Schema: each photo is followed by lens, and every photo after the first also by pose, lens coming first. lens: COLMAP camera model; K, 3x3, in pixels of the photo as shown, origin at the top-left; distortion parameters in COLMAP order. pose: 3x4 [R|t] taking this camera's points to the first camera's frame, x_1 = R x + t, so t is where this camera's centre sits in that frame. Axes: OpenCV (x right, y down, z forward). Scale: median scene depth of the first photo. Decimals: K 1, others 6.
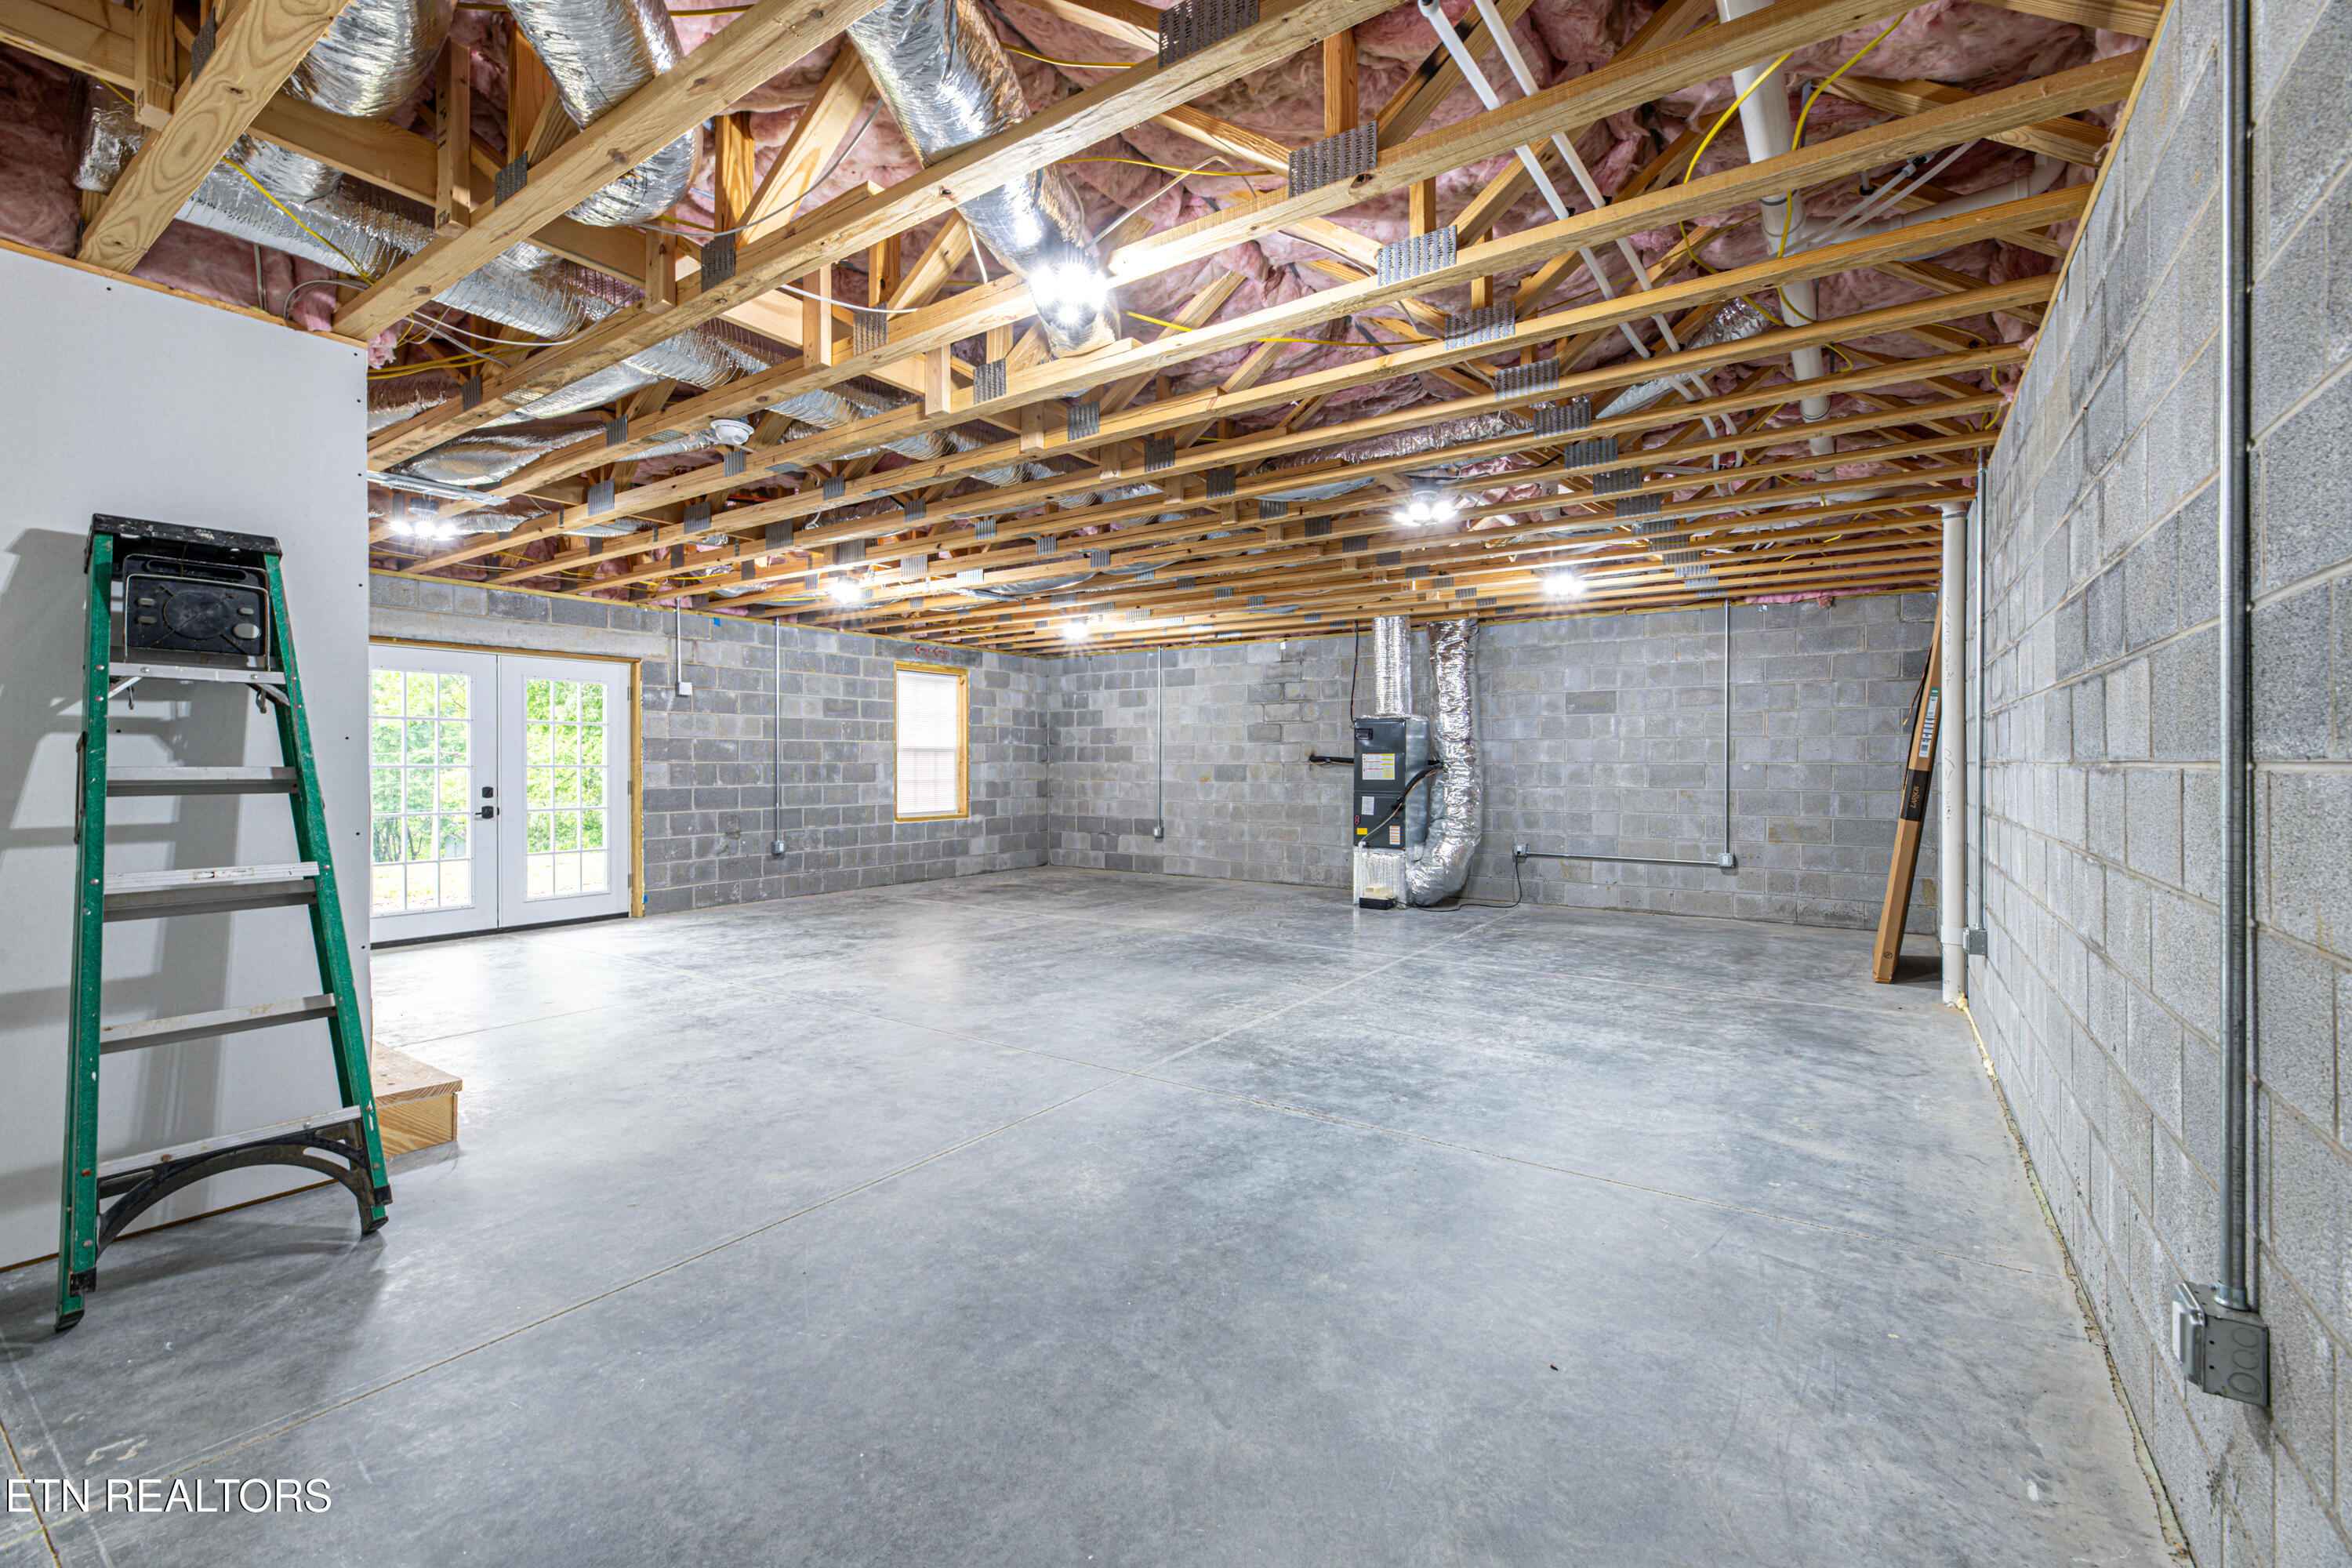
lens RADIAL K [[982.1, 0, 1176.0], [0, 982.1, 784.0], [0, 0, 1]] dist [-0.002664, -0.000108]
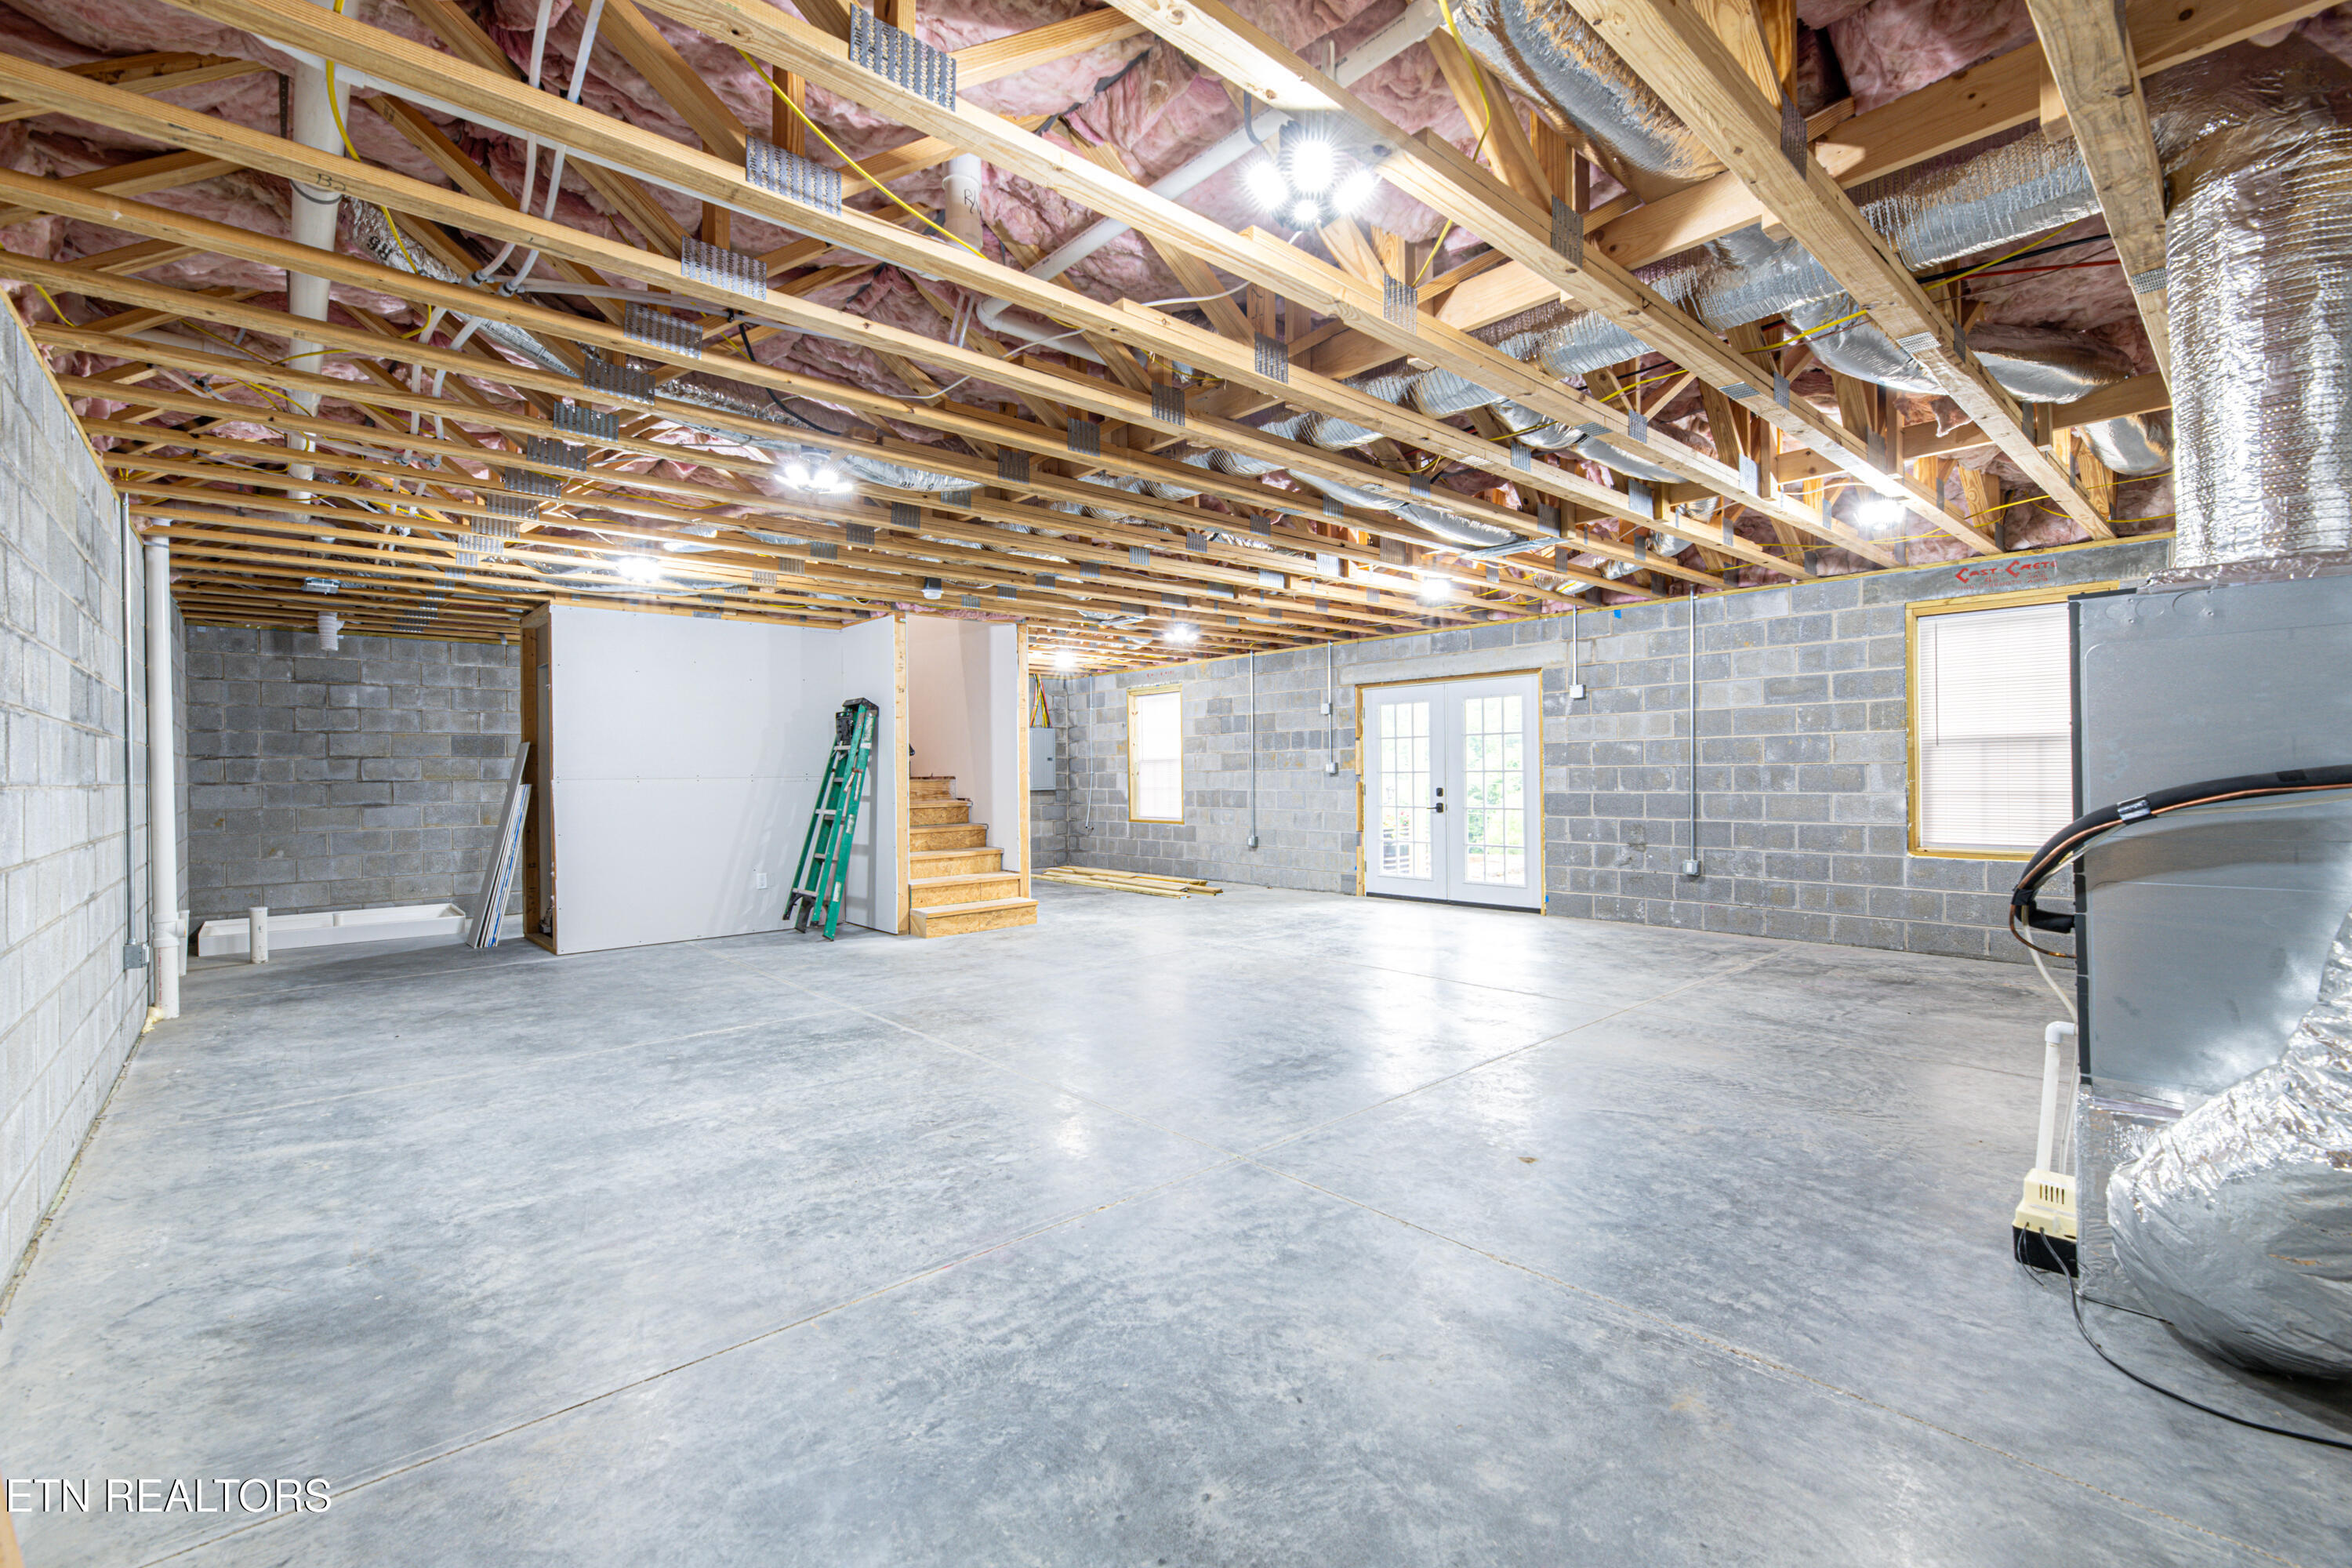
lens RADIAL K [[1009.5, 0, 1165.5], [0, 1009.5, 787.9], [0, 0, 1]] dist [-0.000087, 0.000148]
pose [[-0.230311, 0.017748, -0.972955, 0.585234], [-0.007750, 0.999769, 0.020071, -0.018272], [0.973086, 0.012163, -0.230120, 0.848031]]
